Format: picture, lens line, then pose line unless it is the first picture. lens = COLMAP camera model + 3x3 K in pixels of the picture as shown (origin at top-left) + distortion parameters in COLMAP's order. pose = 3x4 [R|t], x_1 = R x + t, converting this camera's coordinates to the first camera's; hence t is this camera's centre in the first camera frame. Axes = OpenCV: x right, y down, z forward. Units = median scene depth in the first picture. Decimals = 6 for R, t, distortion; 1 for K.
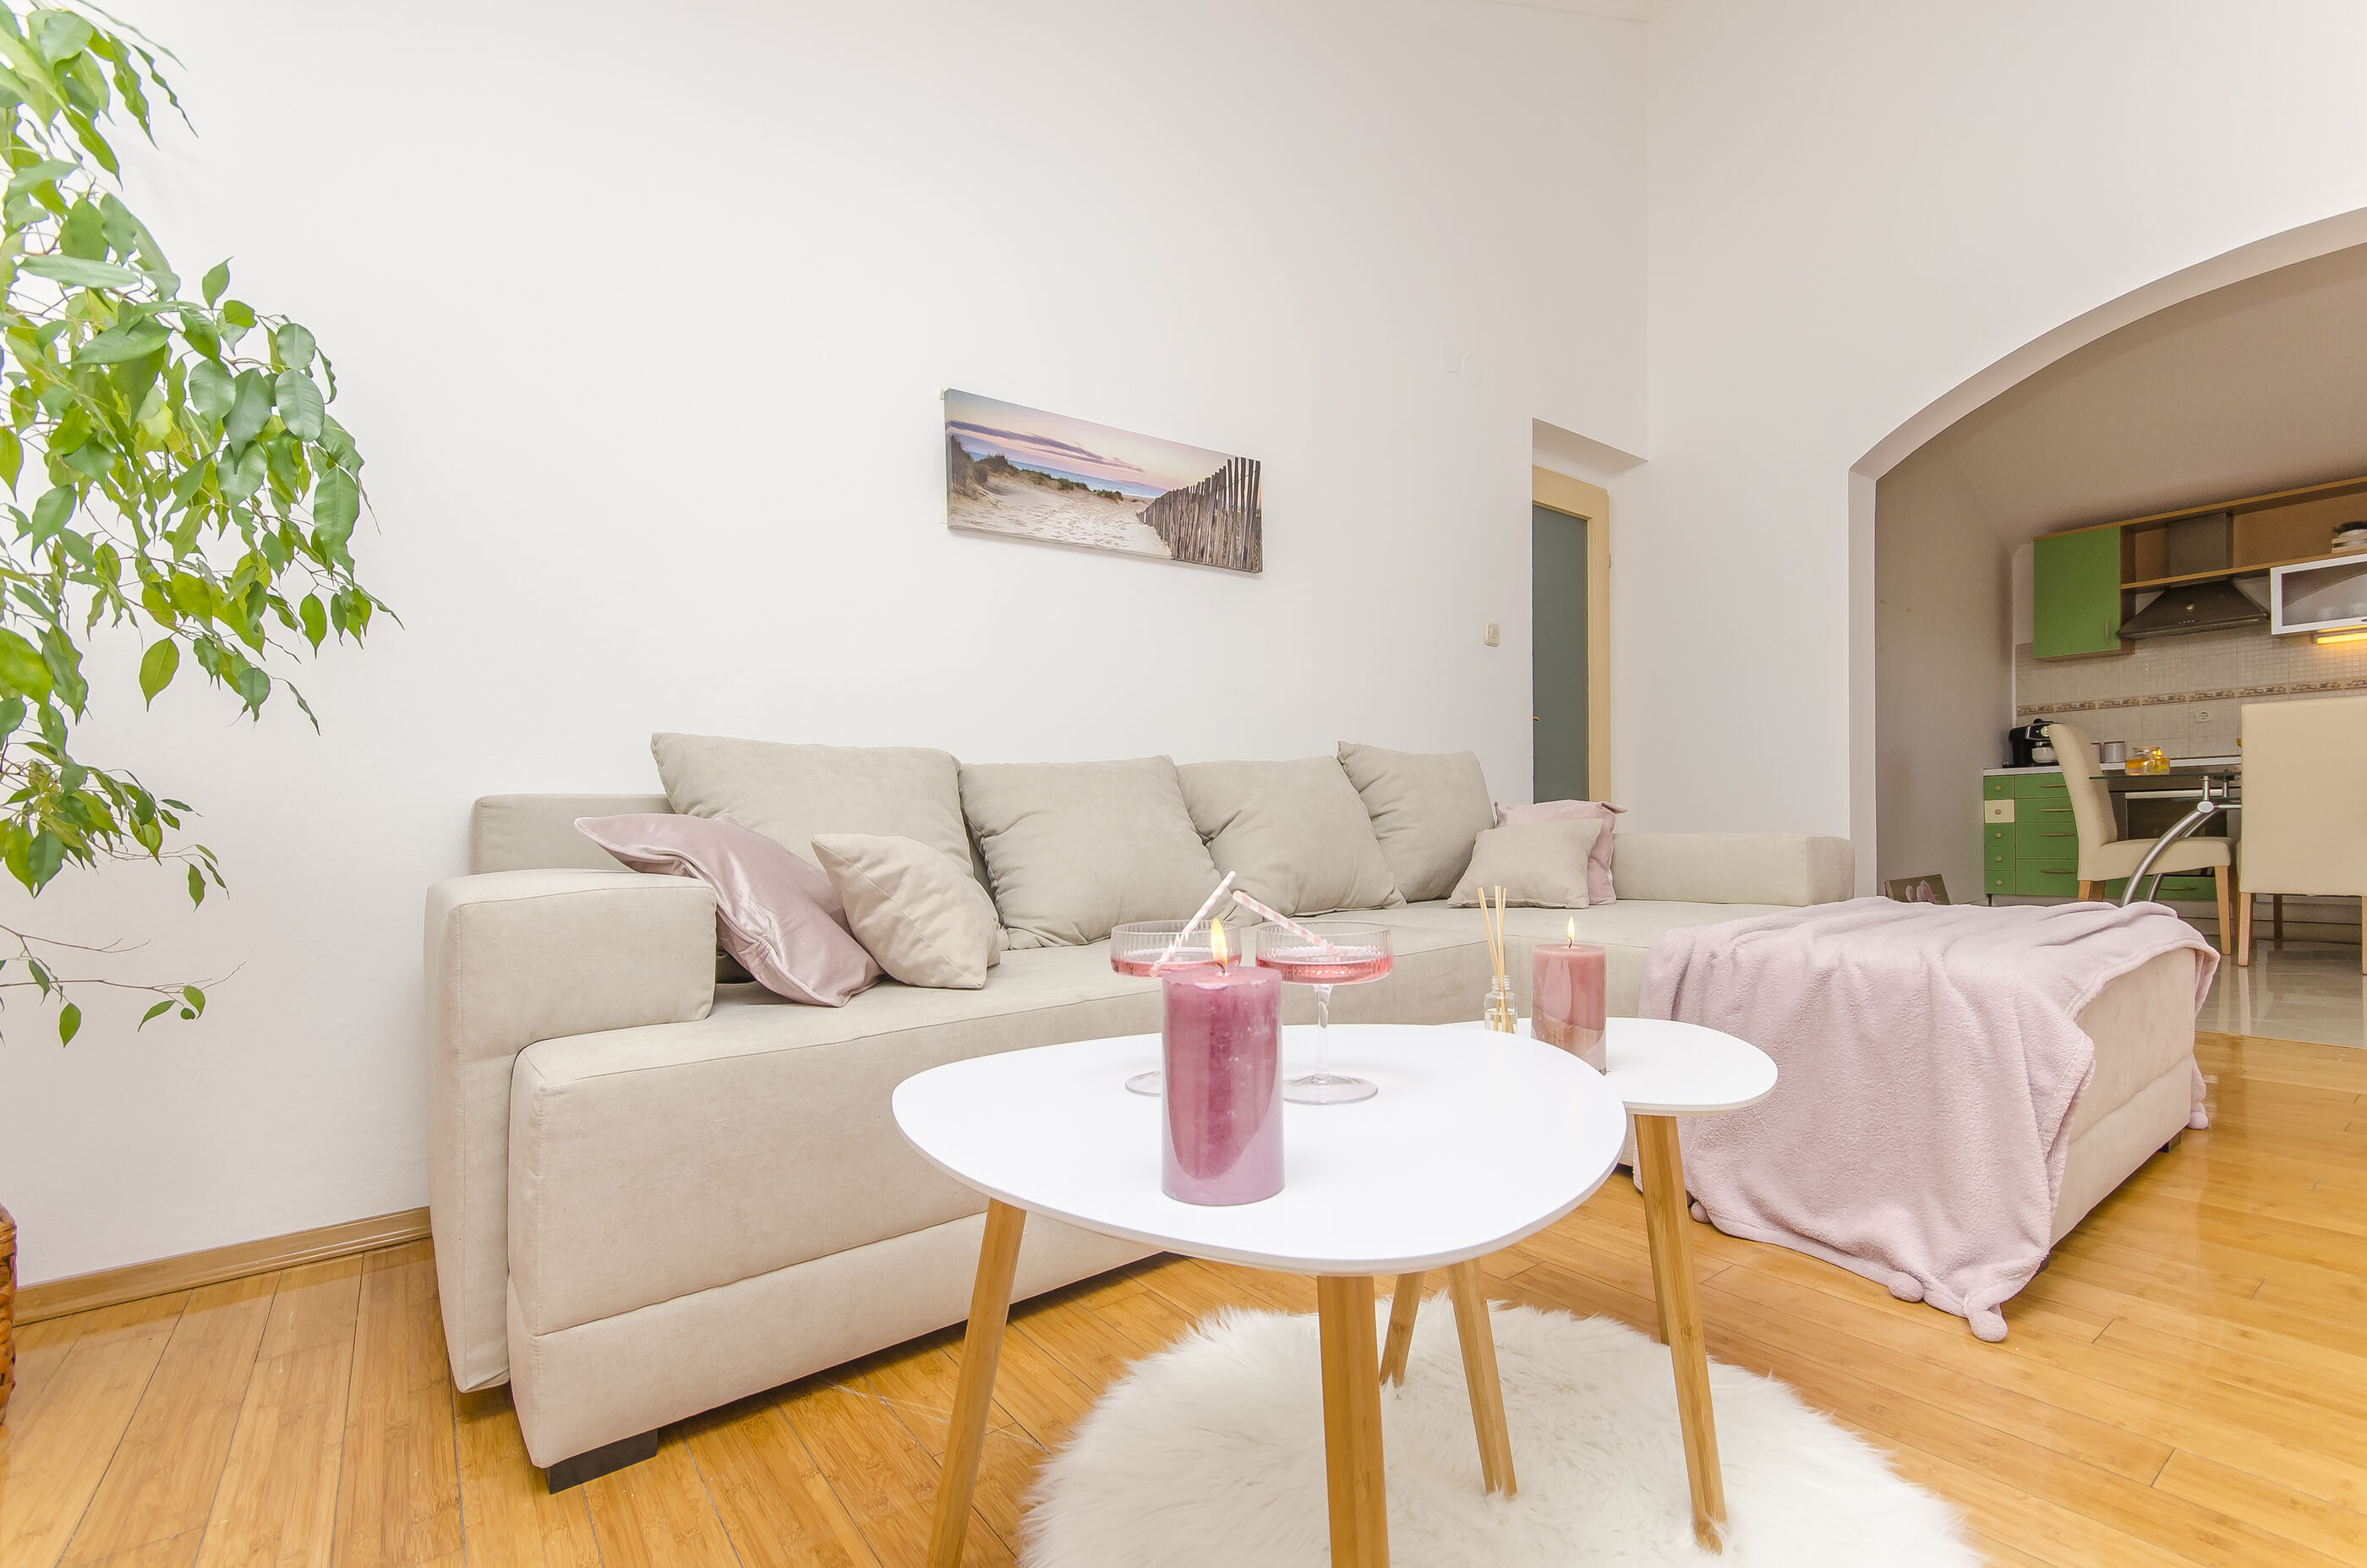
lens RADIAL K [[1031.0, 0, 1177.6], [0, 1031.0, 839.7], [0, 0, 1]] dist [-0.002009, -0.000047]
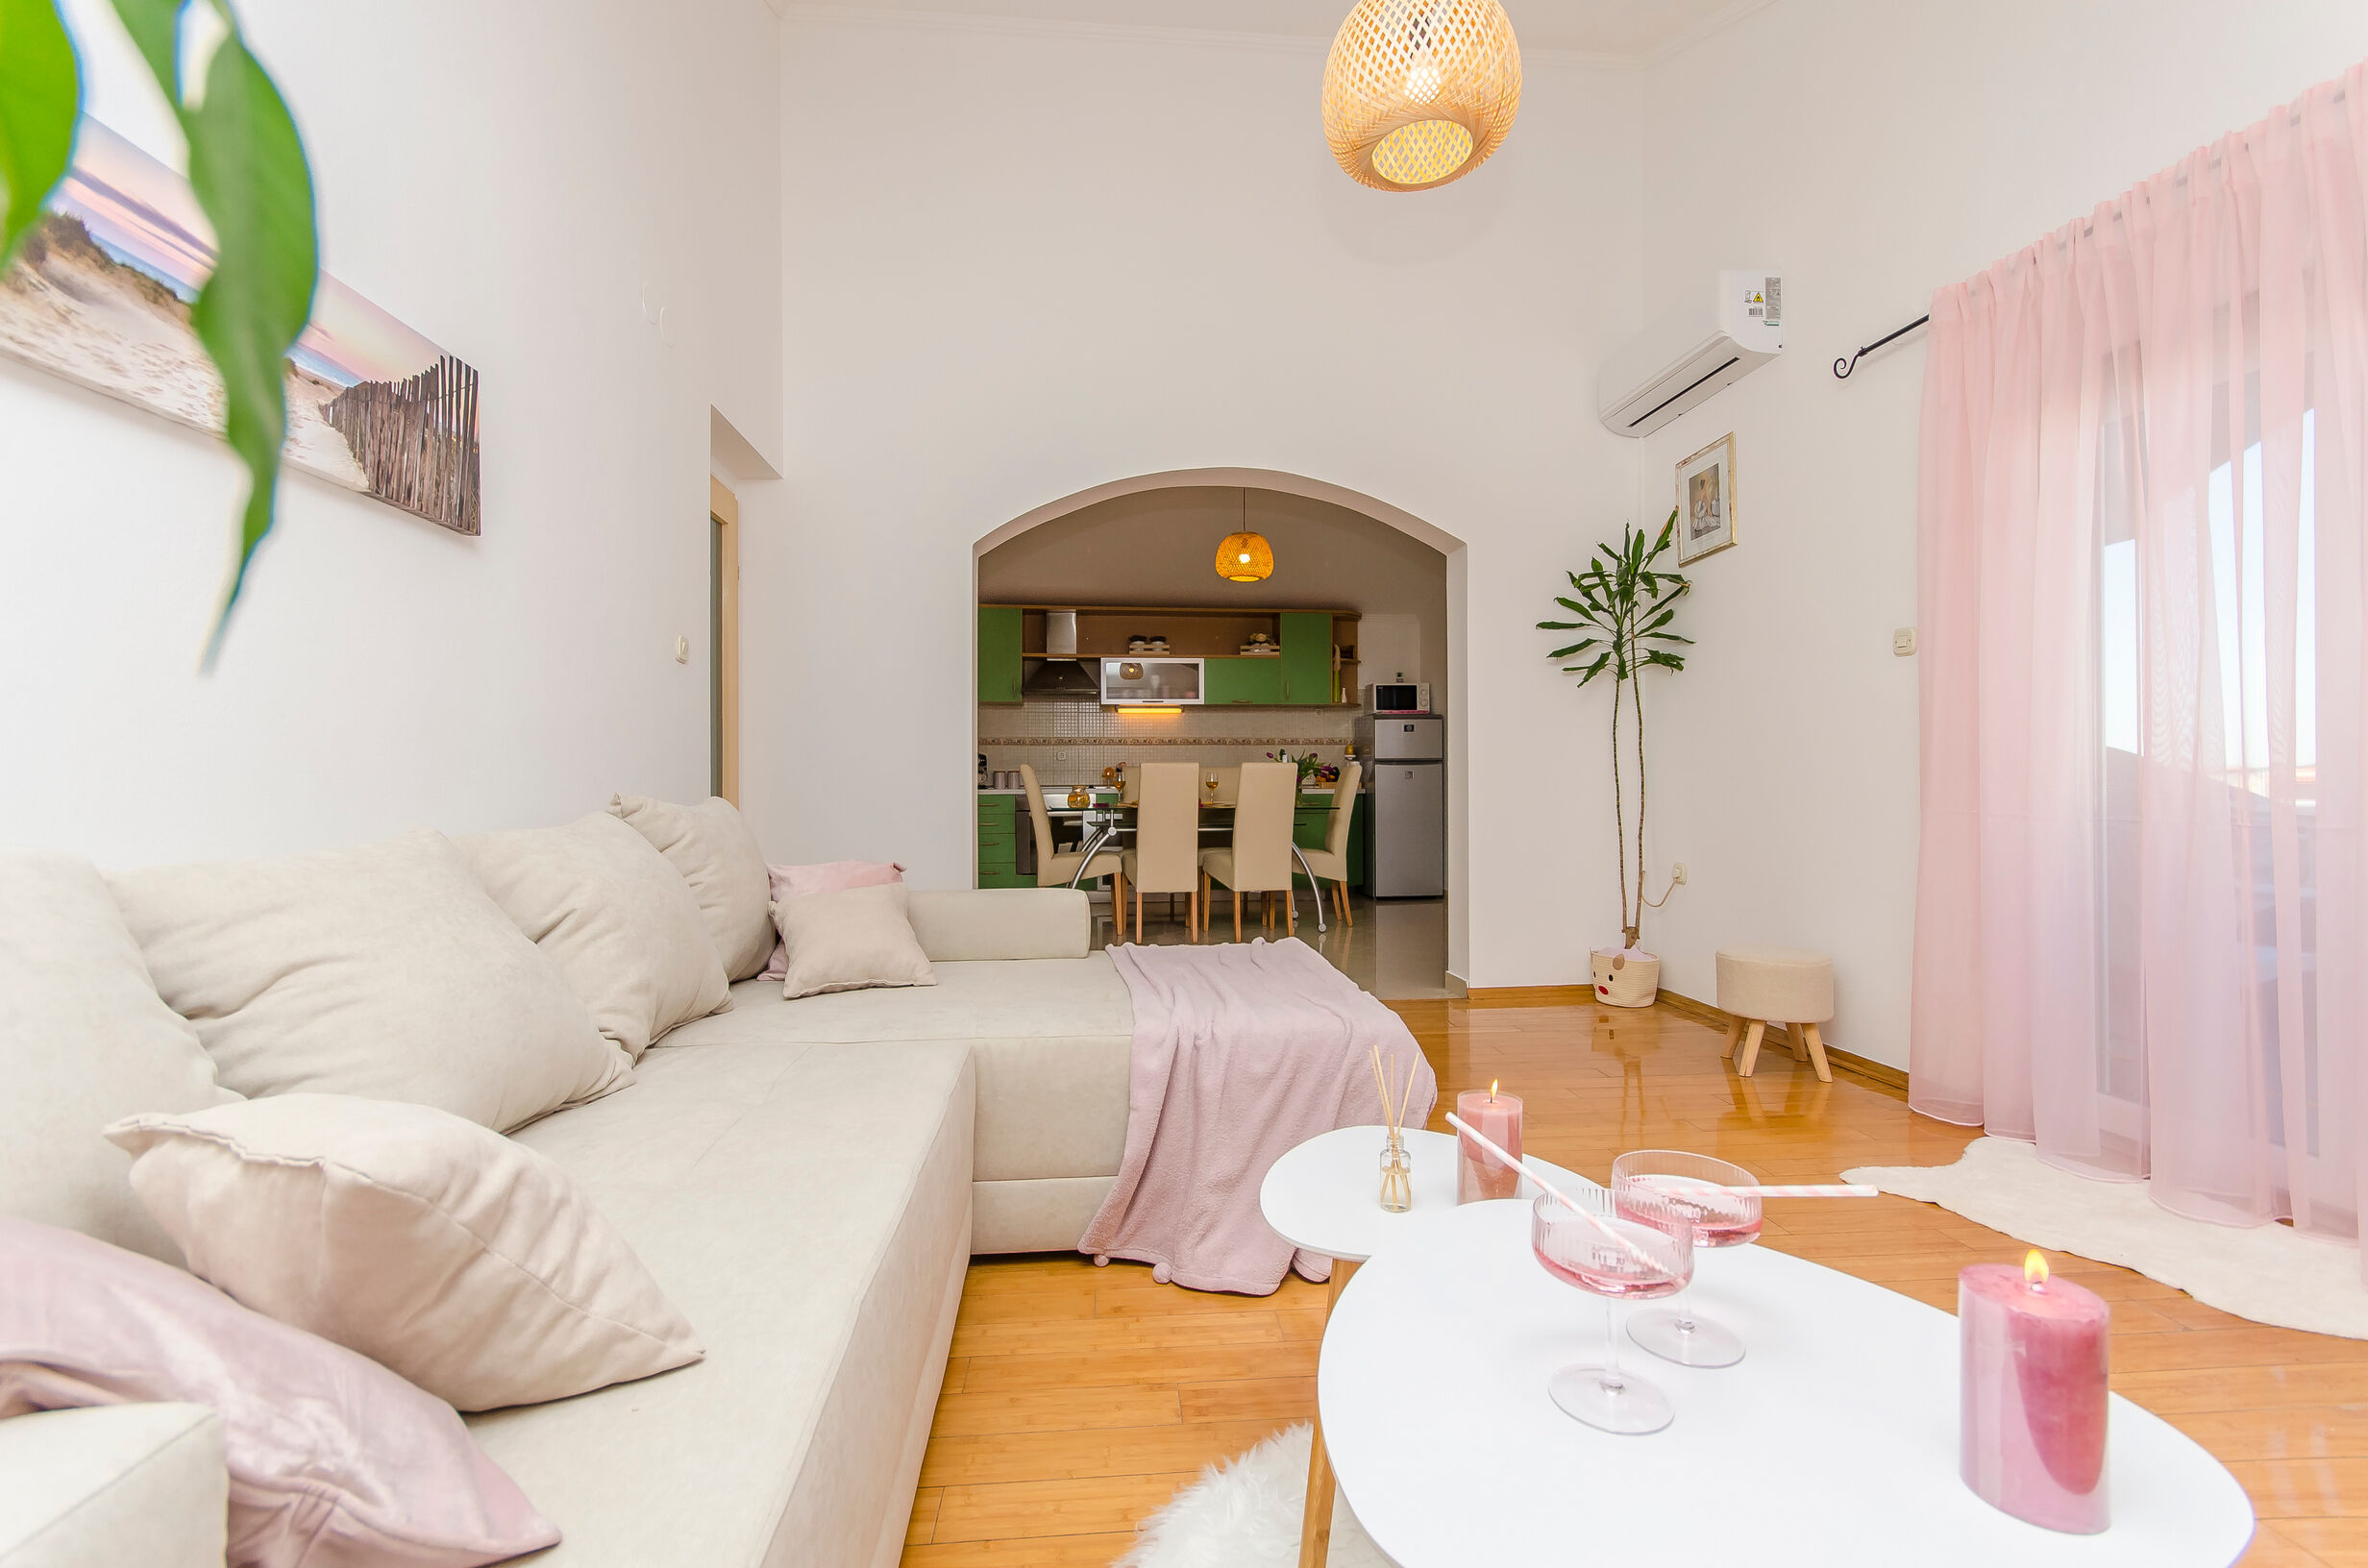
lens RADIAL K [[1060.0, 0, 1182.3], [0, 1060.0, 818.6], [0, 0, 1]] dist [0.000396, -0.000564]
pose [[0.516421, -0.002526, 0.856331, -0.287215], [0.002232, 0.999996, 0.001604, -0.076918], [-0.856332, 0.001083, 0.516425, 0.254759]]
